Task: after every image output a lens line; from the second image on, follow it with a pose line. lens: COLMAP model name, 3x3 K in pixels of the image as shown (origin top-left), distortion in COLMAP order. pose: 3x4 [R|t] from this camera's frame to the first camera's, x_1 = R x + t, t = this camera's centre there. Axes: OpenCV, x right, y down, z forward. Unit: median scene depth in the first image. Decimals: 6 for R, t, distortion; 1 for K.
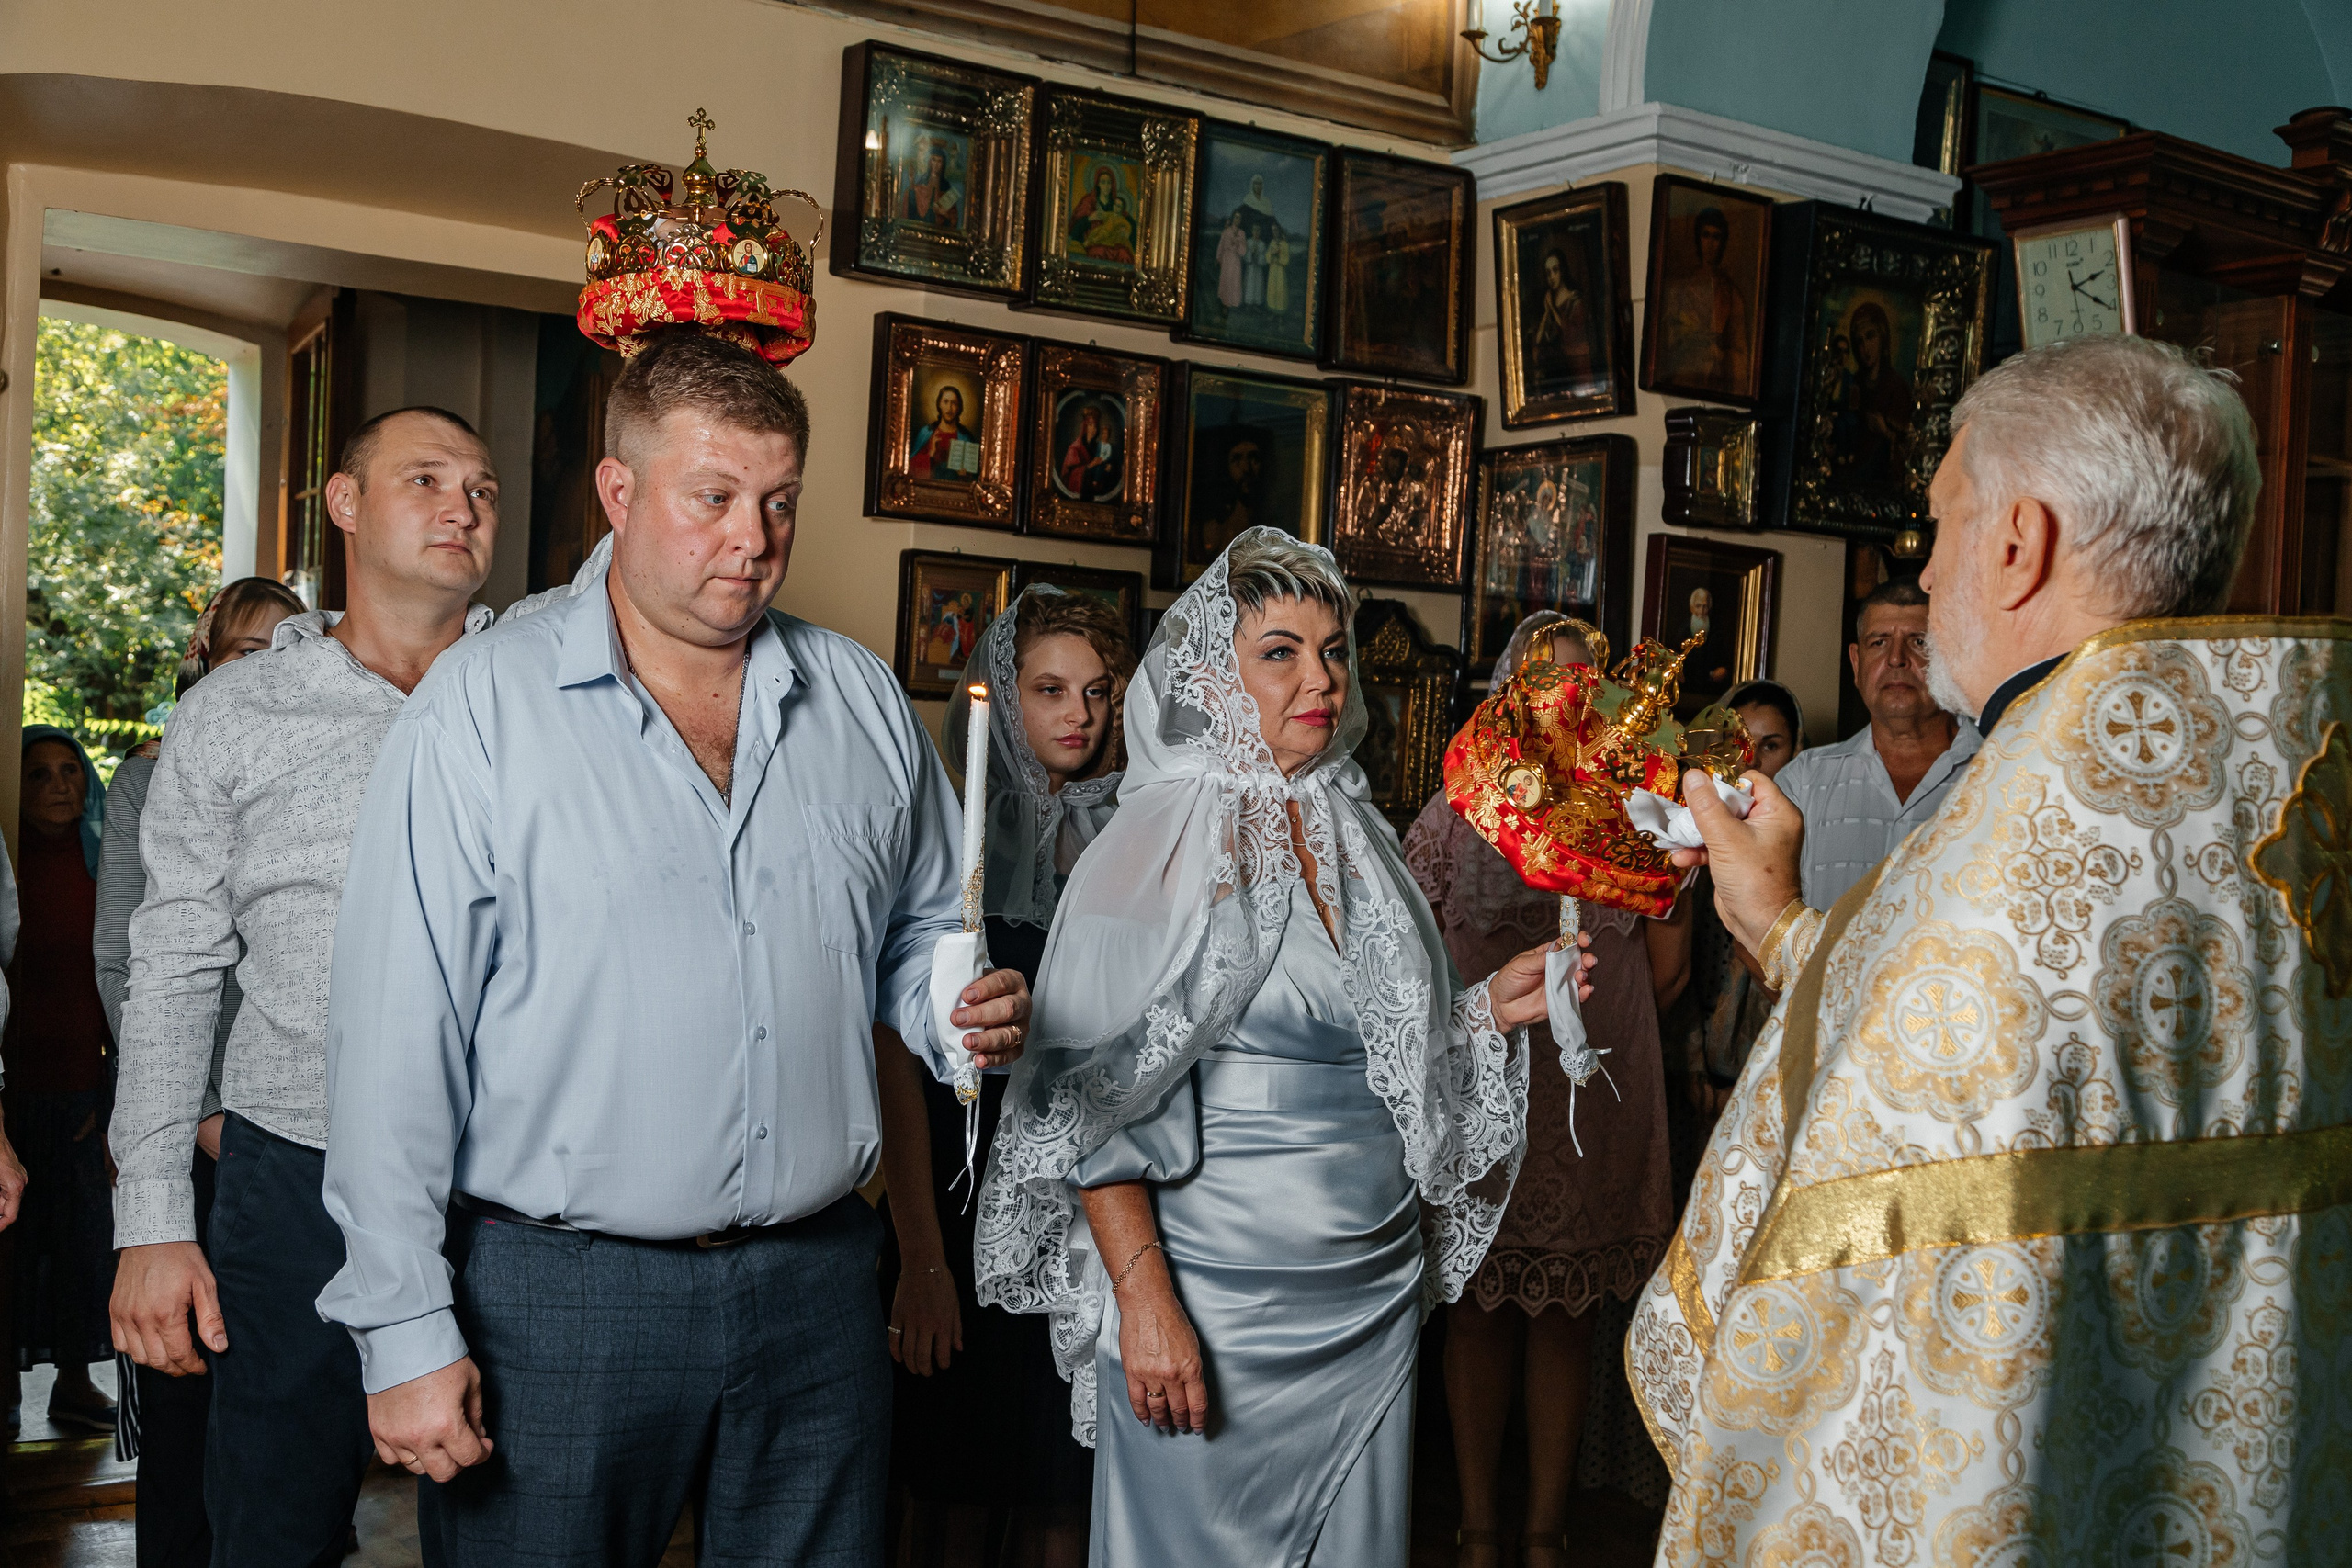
lens RADIAL K [[2565.2, 0, 1182.3], [0, 2565.2, 788.8], [0, 0, 1]] dist [0.015929, 0.000000]
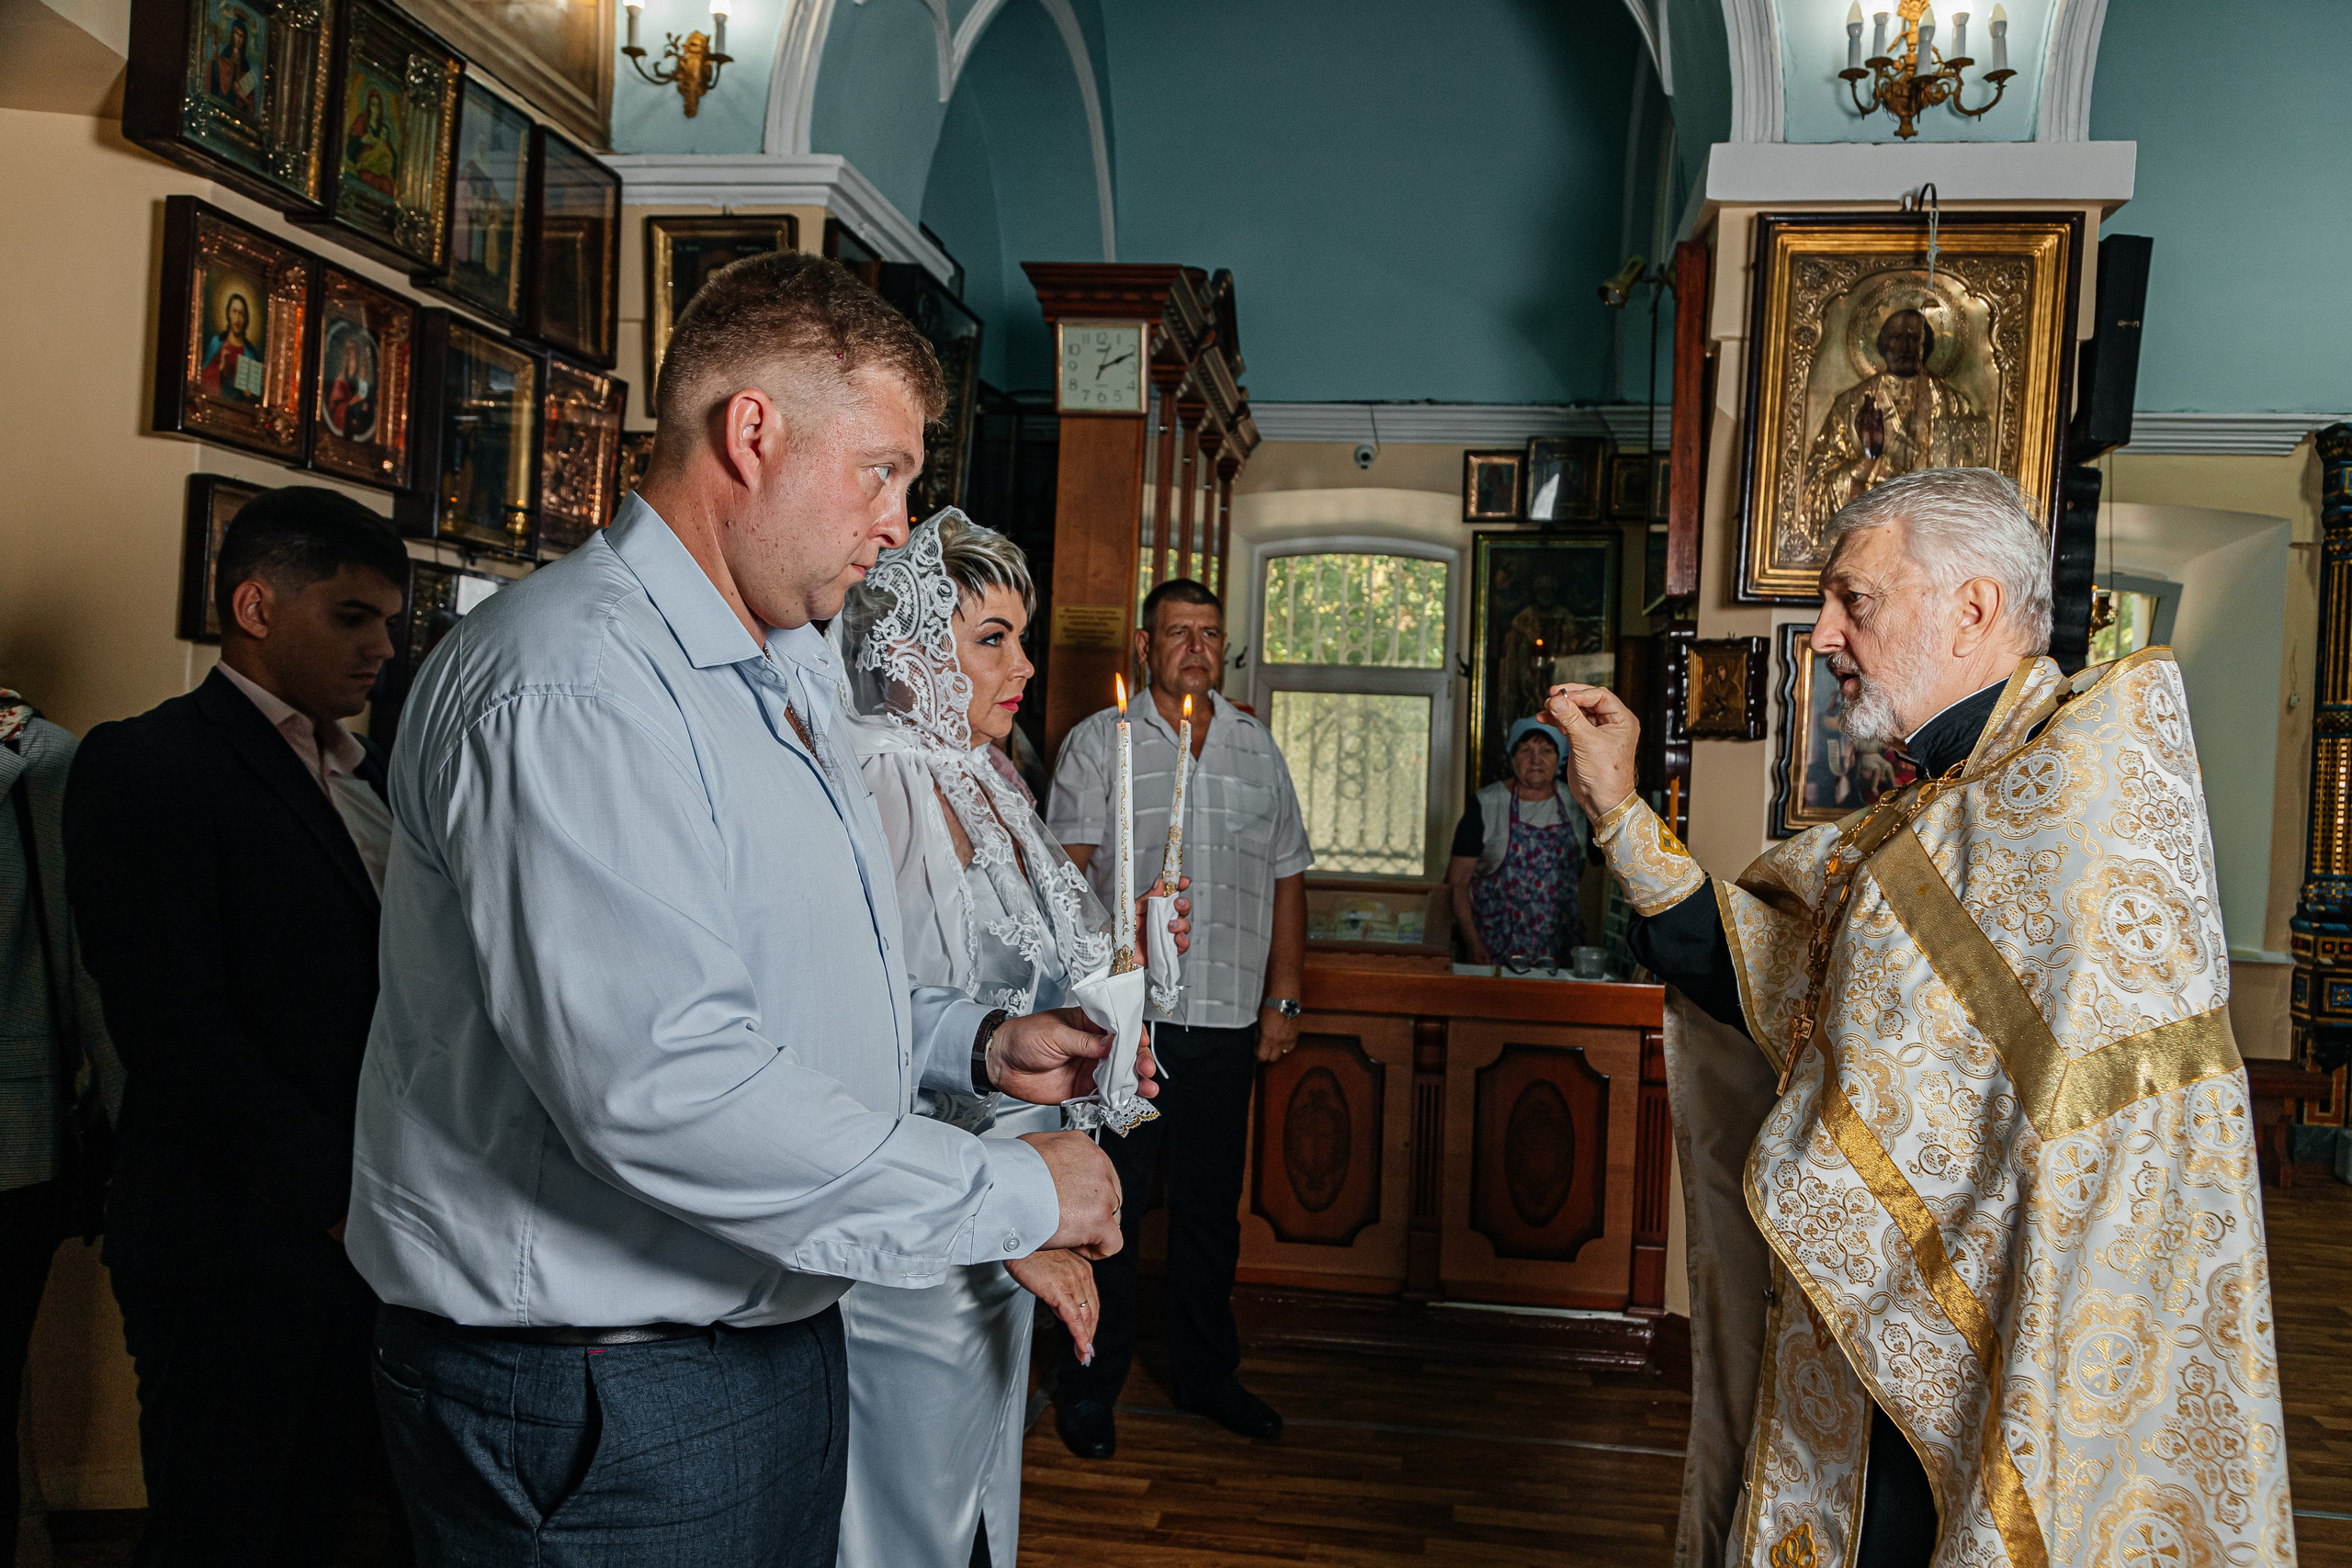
lens RADIAL K [[1799.1, 0, 1193.9], [0, 1799.1, 783.5], [0, 0, 1]] dist [-0.011044, 0.014782]
pose [[0.680875, -0.021983, 0.732069, -0.307972], [-0.007411, 0.999291, 0.036900, -0.011723], [-0.732362, -0.030550, 0.680230, 0.309510]]
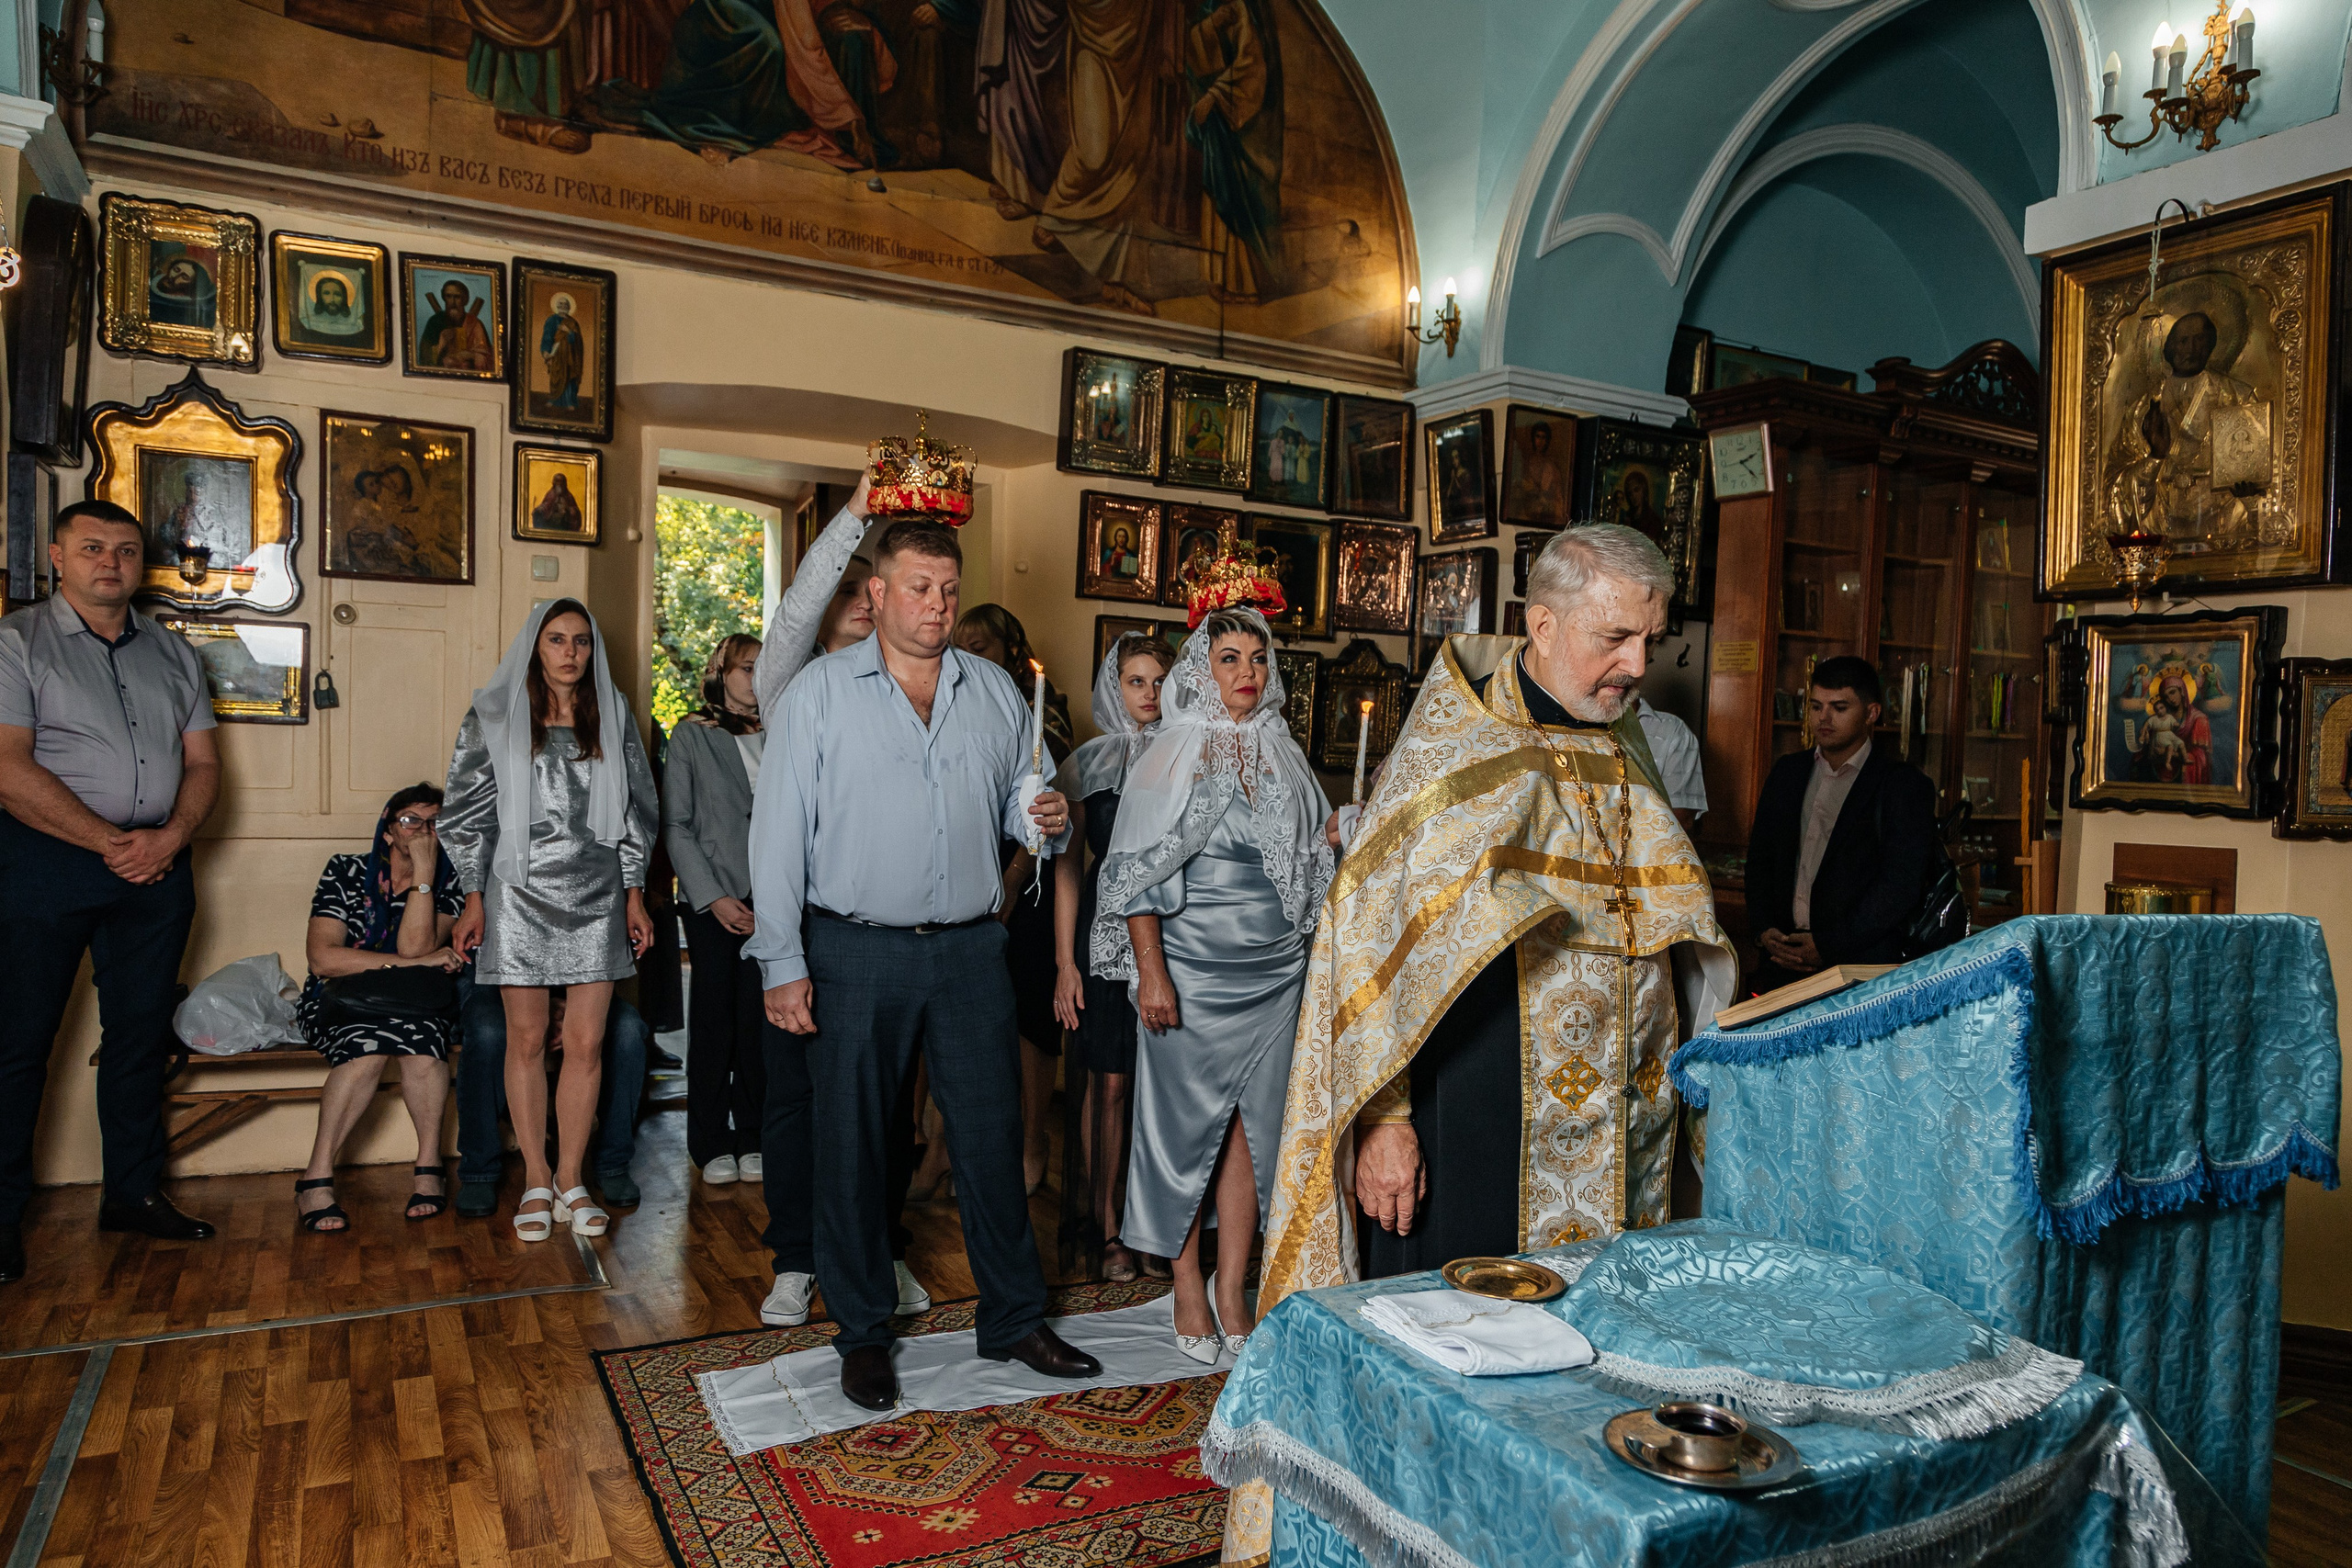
lens RADIAL K [[1558.0, 0, 1182.1], [0, 1558.0, 794.6], [0, 0, 1]] dist [0.006363, 0.003229]
pose [[0.994408, 0.000007, -0.105607, 0.070759], [0.002339, 0.999753, 0.022086, 0.013022], [0.105581, -0.022209, 0.994163, -0.131333]]
